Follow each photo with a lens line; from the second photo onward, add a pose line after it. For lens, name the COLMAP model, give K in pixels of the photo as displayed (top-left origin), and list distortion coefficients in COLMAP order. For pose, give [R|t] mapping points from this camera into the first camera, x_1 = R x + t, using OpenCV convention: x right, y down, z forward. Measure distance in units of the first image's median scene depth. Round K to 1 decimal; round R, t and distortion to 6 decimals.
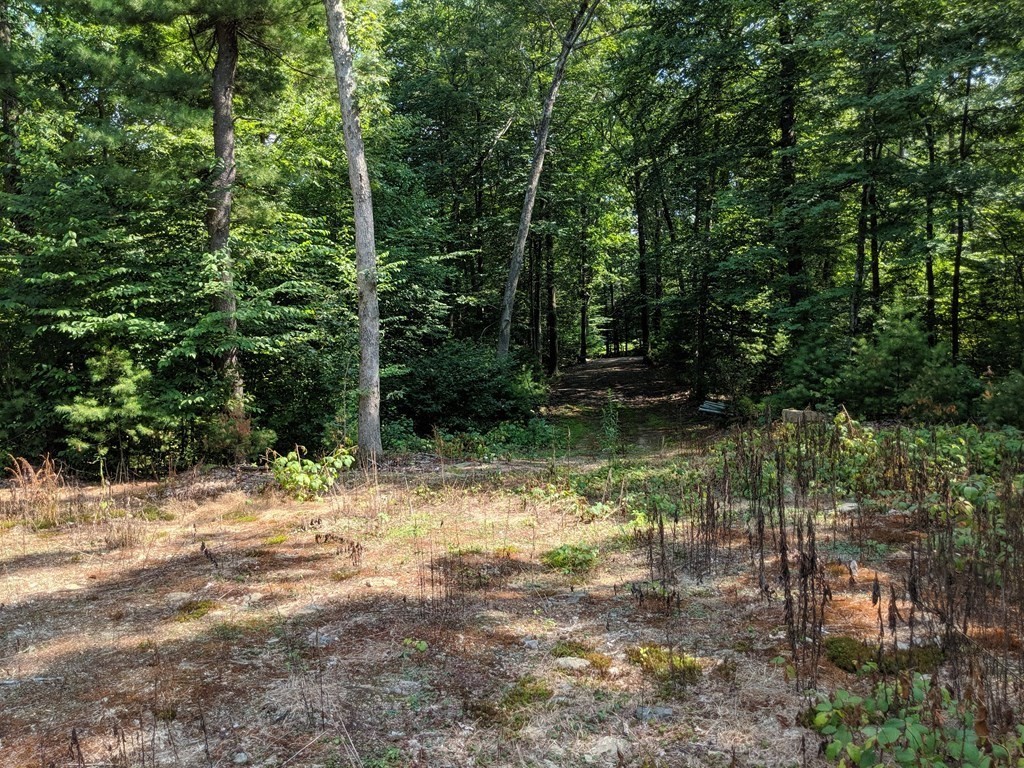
lens RADIAL K [[800.4, 0, 512.0], [0, 800.4, 378.2], [0, 0, 1]] dist [-0.035796, -0.002847]
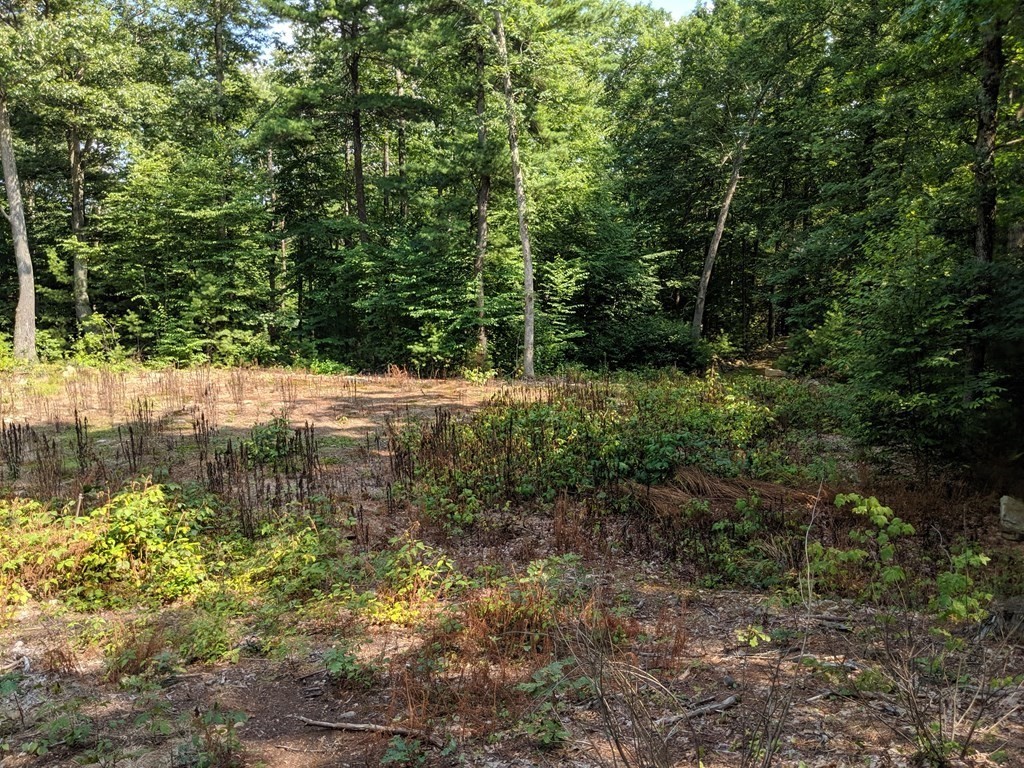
lens RADIAL K [[800.4, 0, 512.2], [0, 800.4, 385.7], [0, 0, 1]] dist [-0.035796, -0.002847]
pose [[0.888681, 0.082728, -0.451002, 0.823206], [-0.043413, 0.994352, 0.096852, -0.093086], [0.456467, -0.066492, 0.887252, -1.042226]]
